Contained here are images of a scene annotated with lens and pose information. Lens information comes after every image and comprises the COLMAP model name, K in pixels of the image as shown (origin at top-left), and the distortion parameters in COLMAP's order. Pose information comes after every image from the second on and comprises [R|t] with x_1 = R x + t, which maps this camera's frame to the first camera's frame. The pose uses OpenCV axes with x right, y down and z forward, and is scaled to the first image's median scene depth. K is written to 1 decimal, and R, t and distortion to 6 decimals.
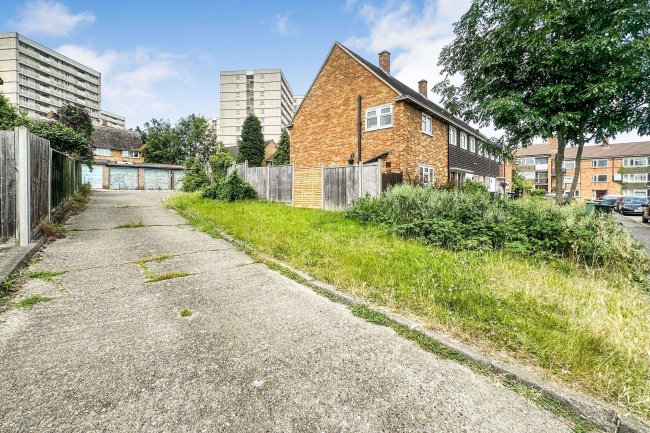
lens RADIAL K [[272.2, 0, 316.0], [0, 272.2, 192.5], [0, 0, 1]] dist [-0.000321, 0.000066]
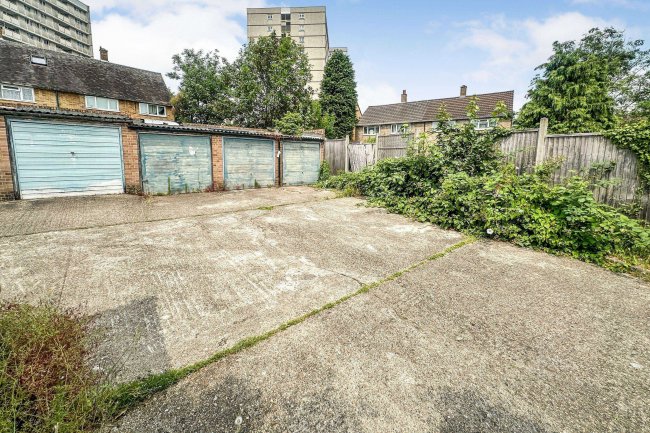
lens RADIAL K [[264.6, 0, 326.0], [0, 264.6, 189.9], [0, 0, 1]] dist [-0.000315, 0.000345]
pose [[0.999263, 0.009924, 0.037084, -0.469753], [-0.014075, 0.993448, 0.113415, -0.054470], [-0.035715, -0.113853, 0.992855, 0.571435]]
